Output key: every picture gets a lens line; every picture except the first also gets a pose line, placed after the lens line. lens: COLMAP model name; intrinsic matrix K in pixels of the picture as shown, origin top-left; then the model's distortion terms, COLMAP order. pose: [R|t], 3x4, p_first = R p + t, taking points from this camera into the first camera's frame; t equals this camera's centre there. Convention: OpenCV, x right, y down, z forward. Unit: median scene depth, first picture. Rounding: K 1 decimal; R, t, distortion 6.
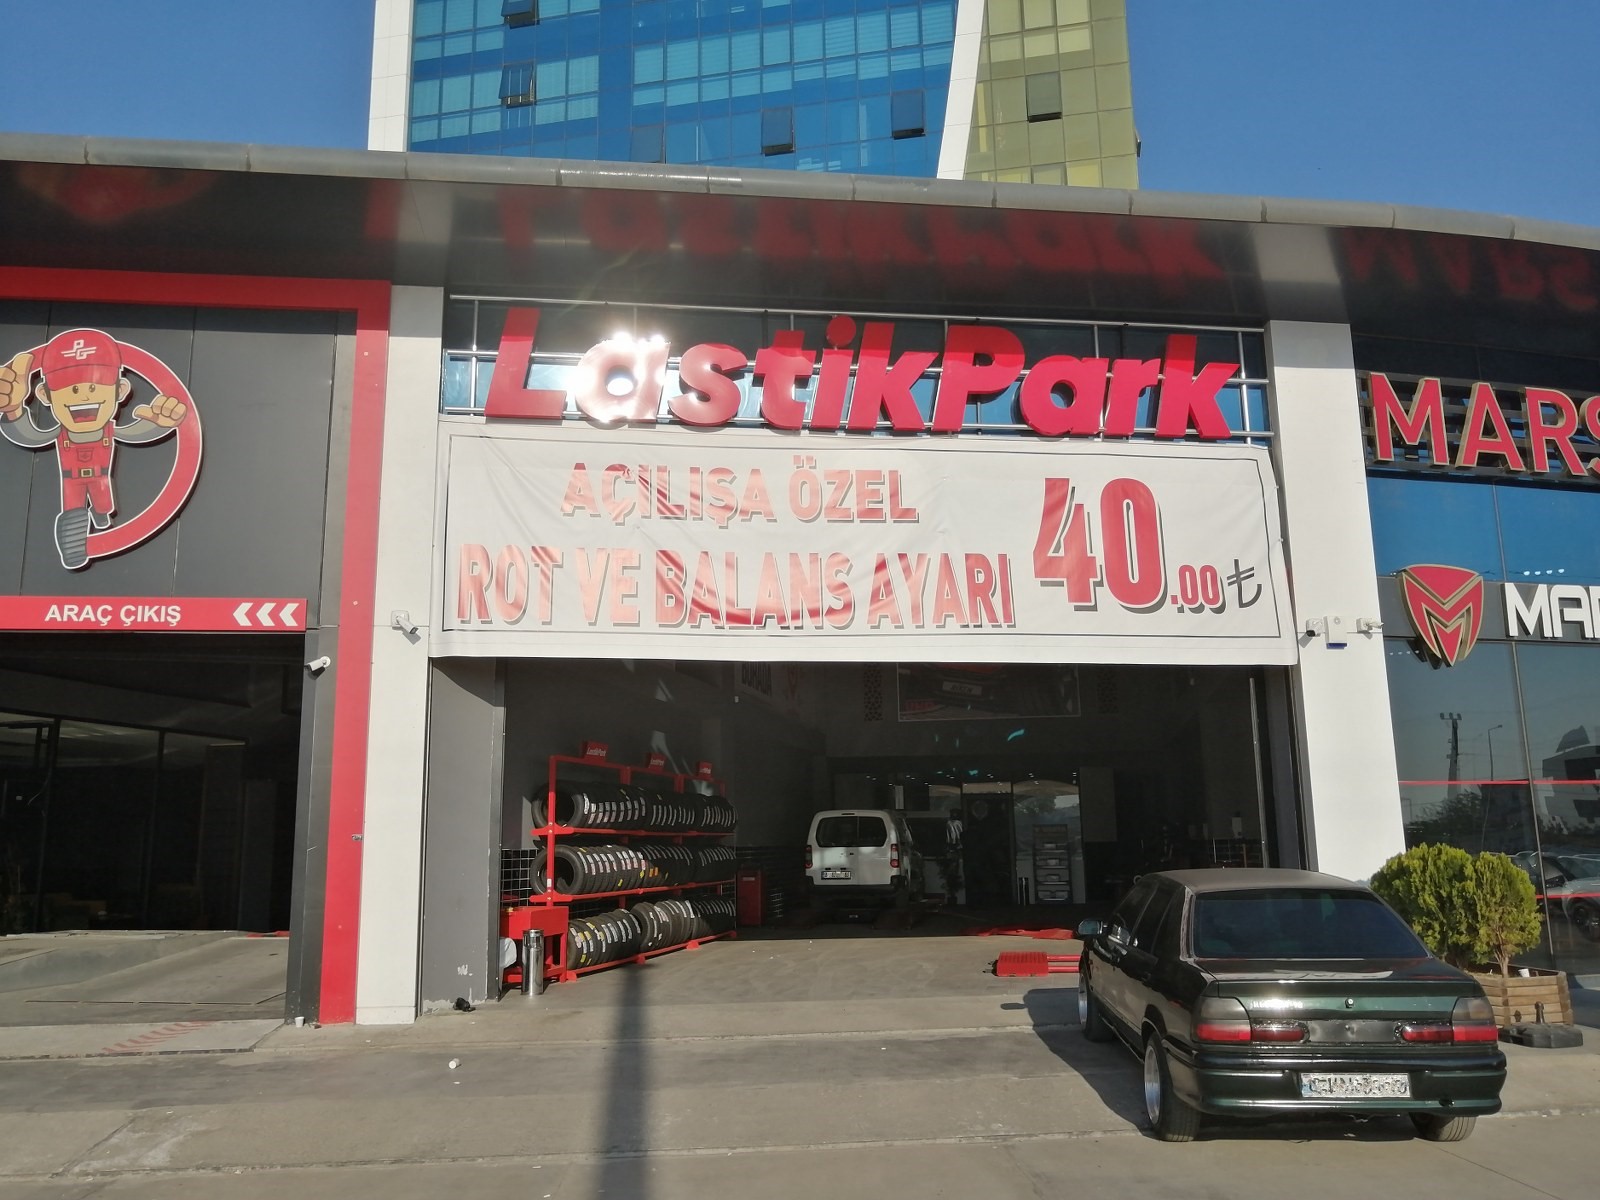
lens RADIAL K [[1249.1, 0, 808.3], [0, 1249.1, 602.4], [0, 0, 1]] dist [0.005970, -0.024017]
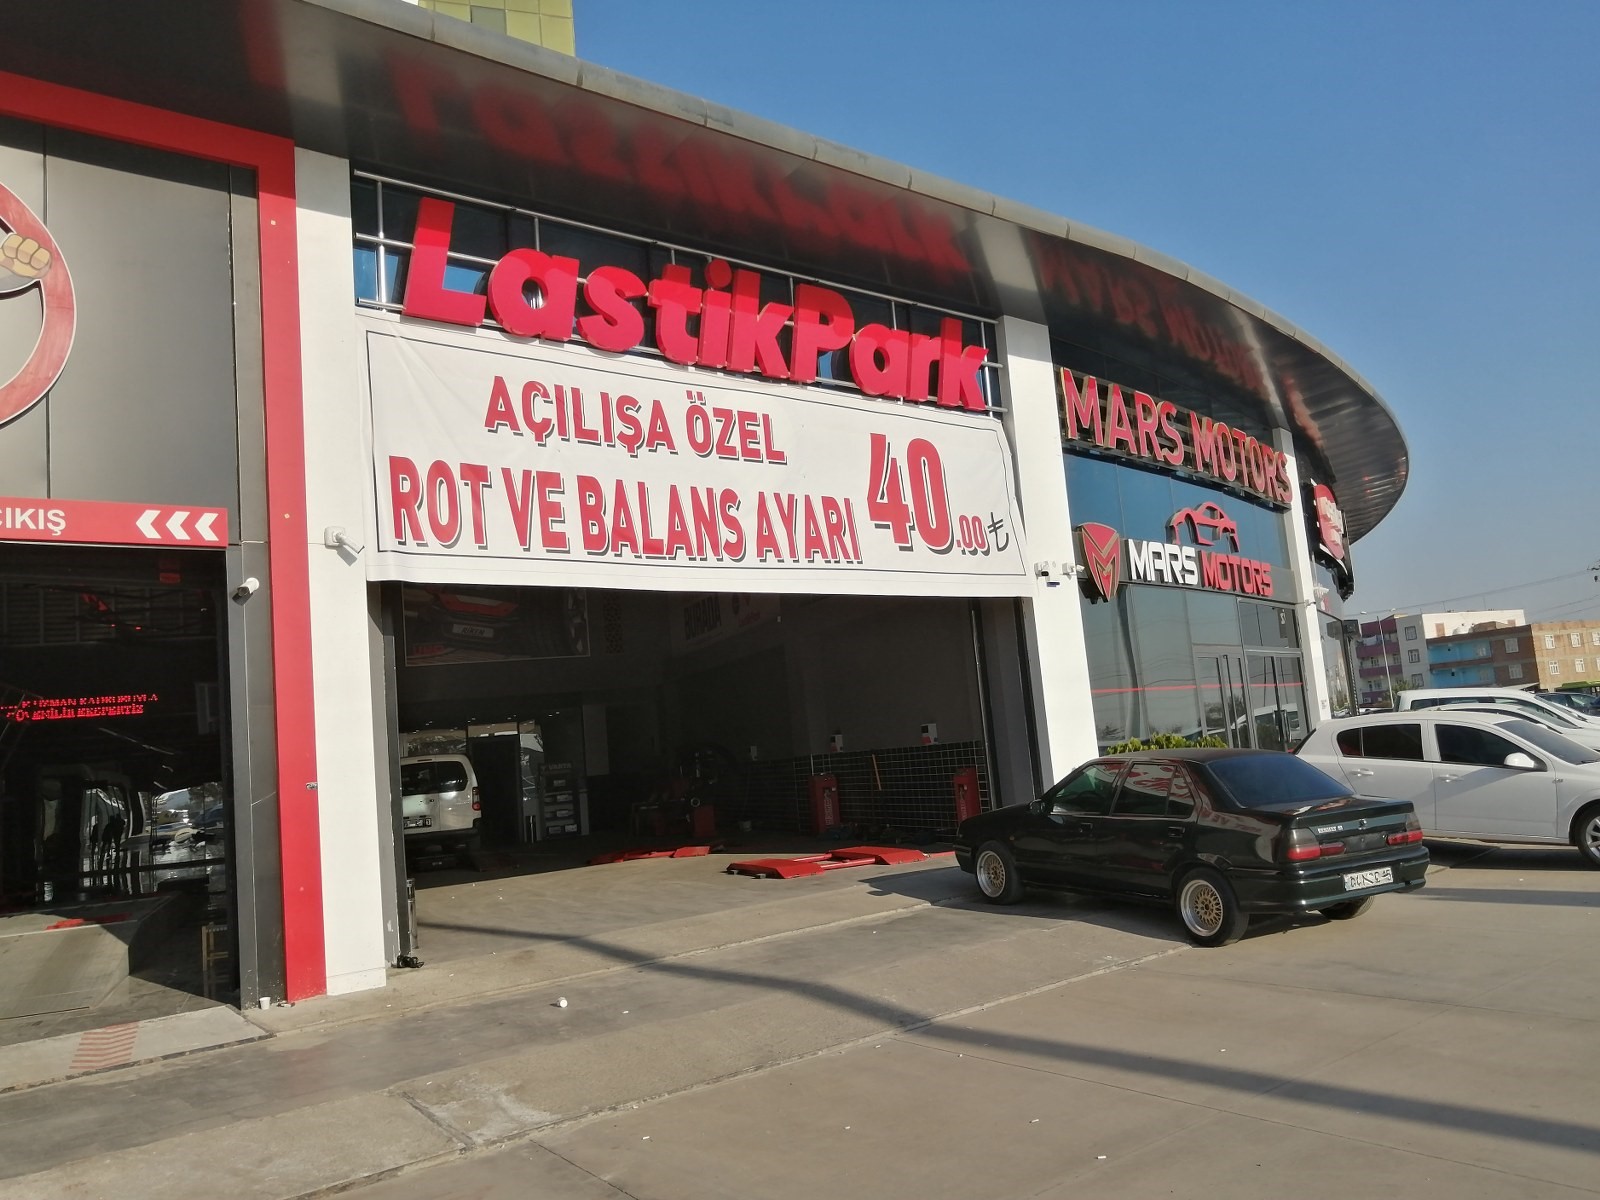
lens RADIAL K [[1249.1, 0, 806.6], [0, 1249.1, 597.1], [0, 0, 1]] dist [0.005970, -0.024017]
pose [[0.841521, 0.008673, 0.540154, -0.471669], [-0.027748, 0.999245, 0.027184, 0.020465], [-0.539511, -0.037864, 0.841127, 0.076196]]
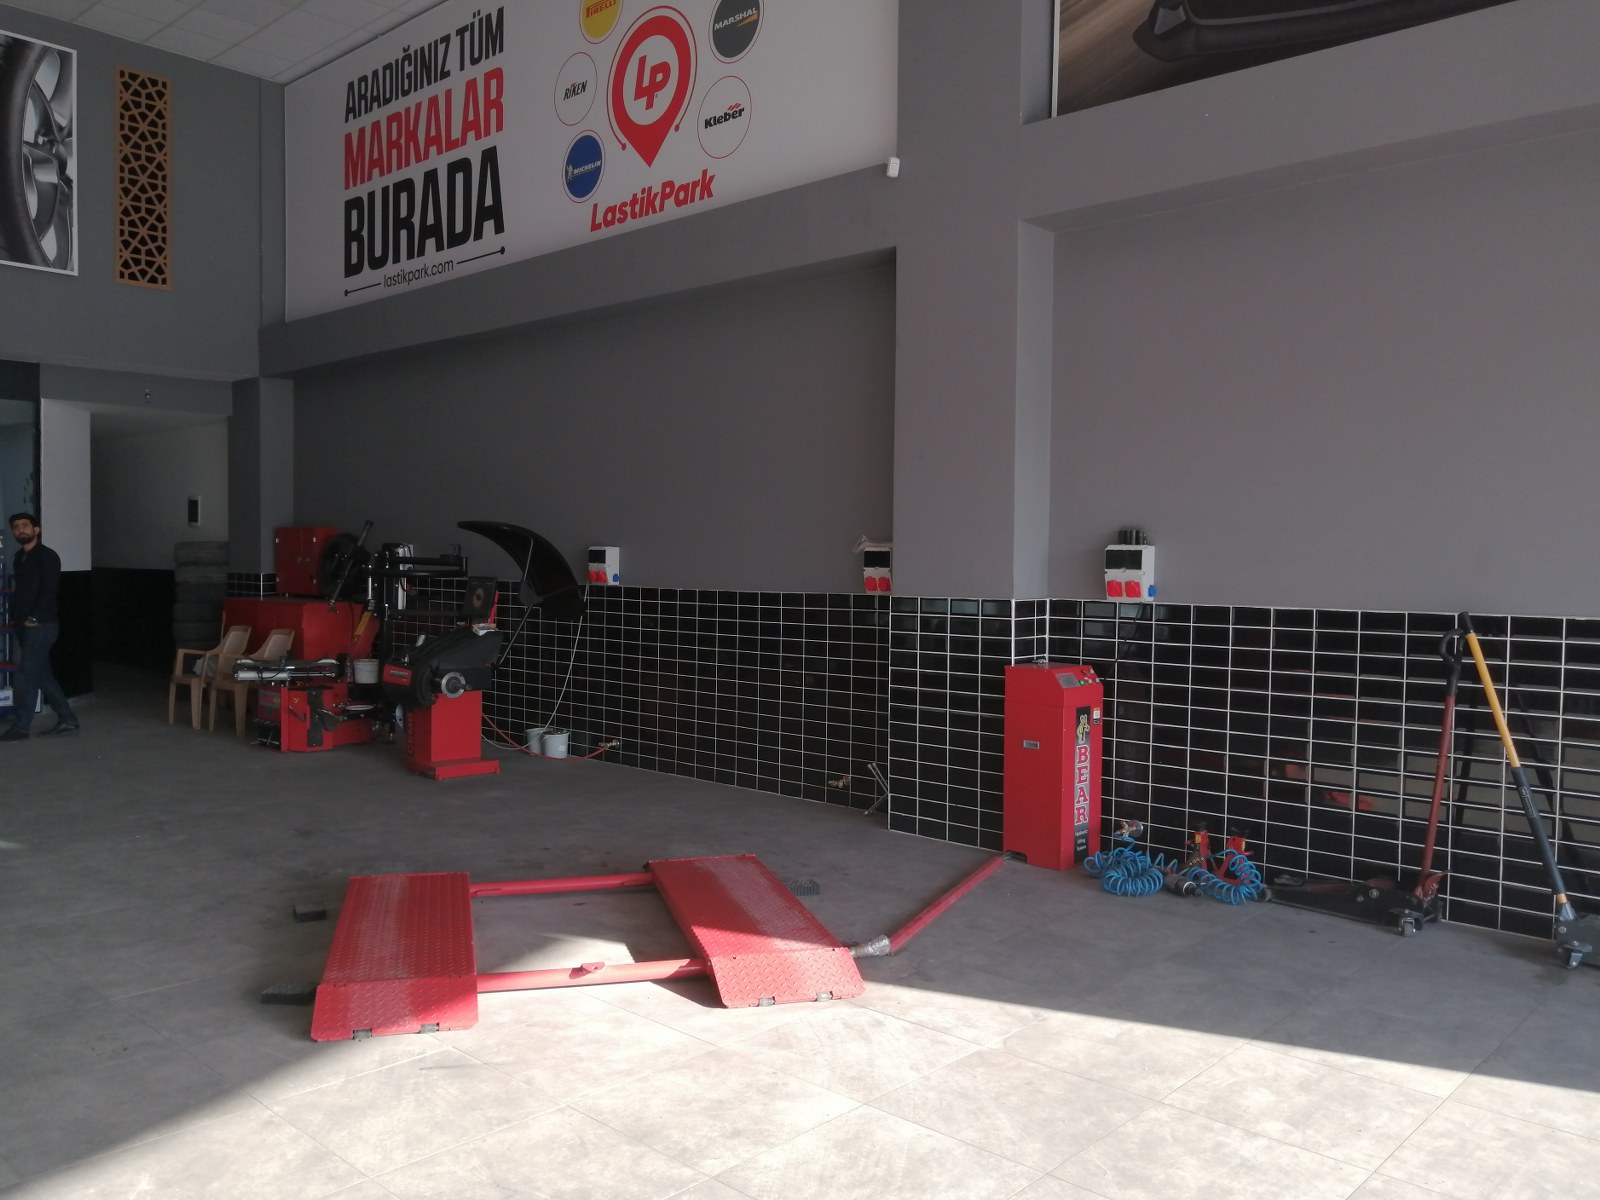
lens RADIAL K [[1249.1, 0, 837.3], [0, 1249.1, 622.7], [0, 0, 1]] dist [0.005970, -0.024017]
pose [[0.514189, 0.000572, 0.857677, -0.014238], [-0.195495, 0.973754, 0.116553, 0.259043], [-0.835100, -0.227602, 0.500805, 1.369789]]
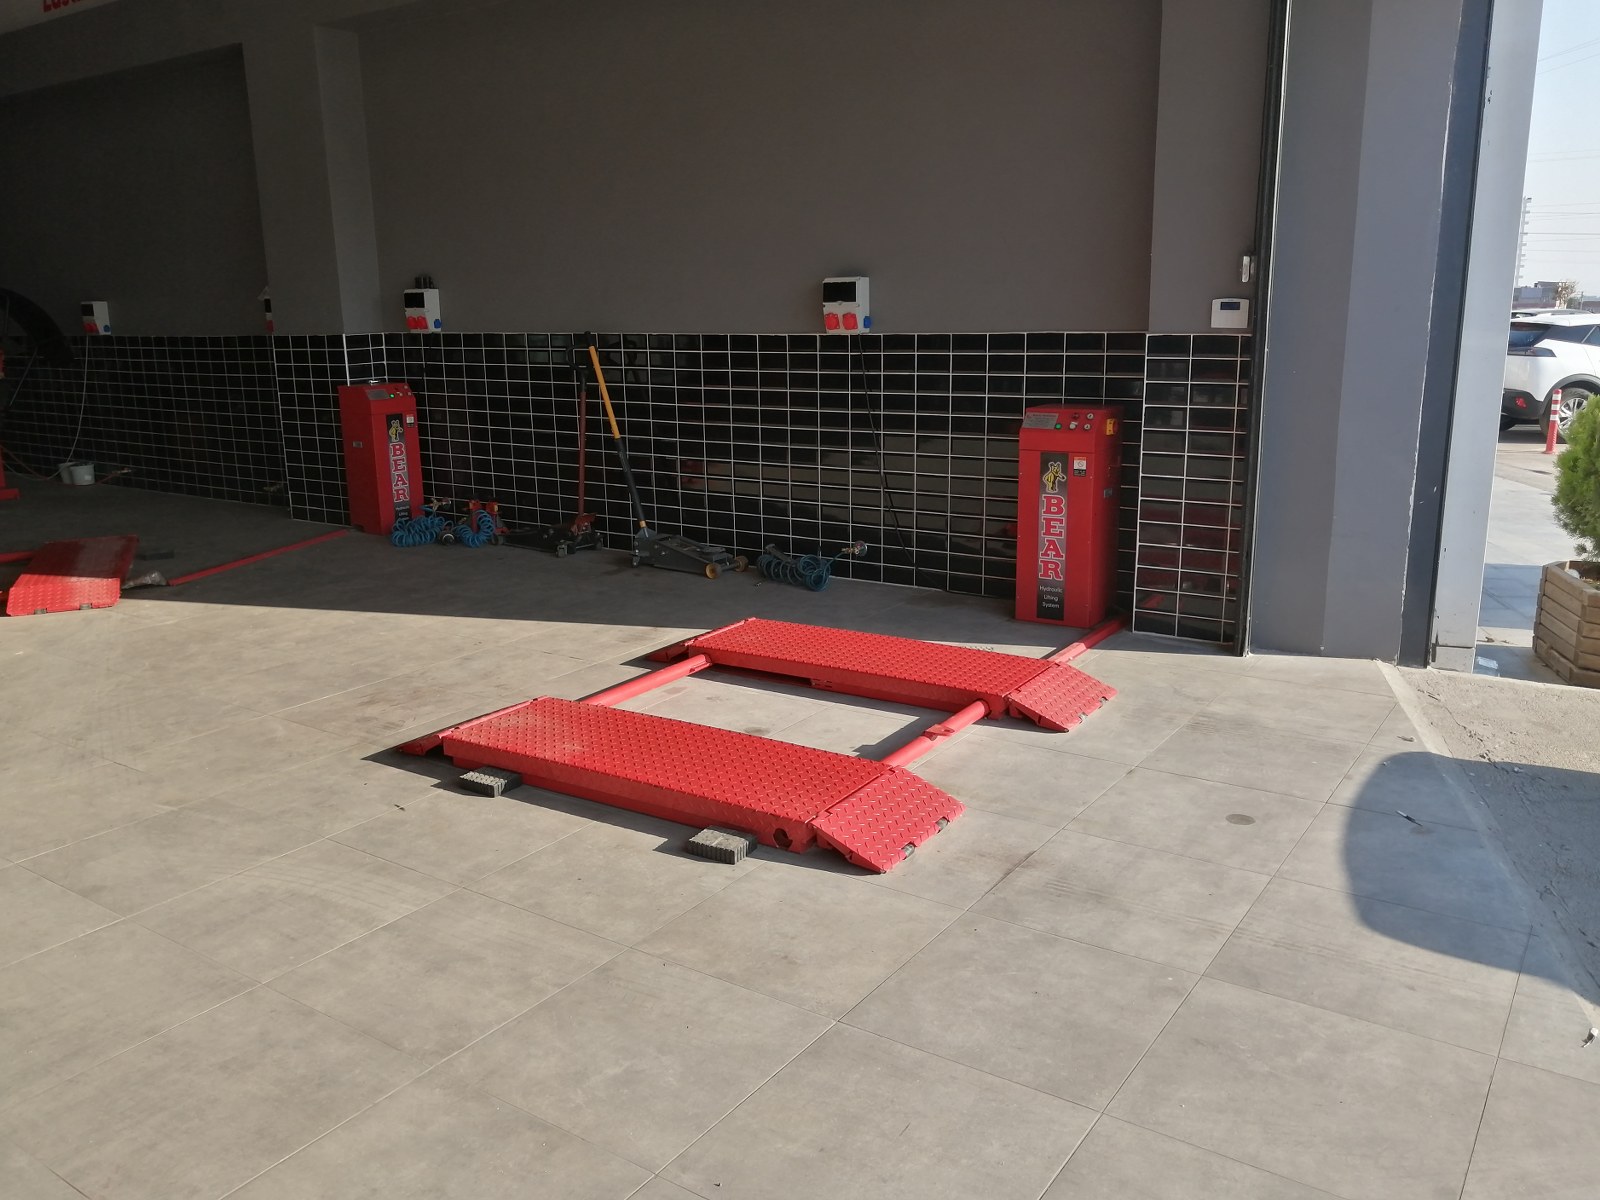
lens RADIAL K [[1249.1, 0, 799.5], [0, 1249.1, 603.6], [0, 0, 1]] dist [0.005970, -0.024017]
pose [[0.395164, -0.190330, 0.898677, -0.075154], [-0.171664, 0.945766, 0.275786, 0.199340], [-0.902428, -0.263251, 0.341060, 1.049557]]
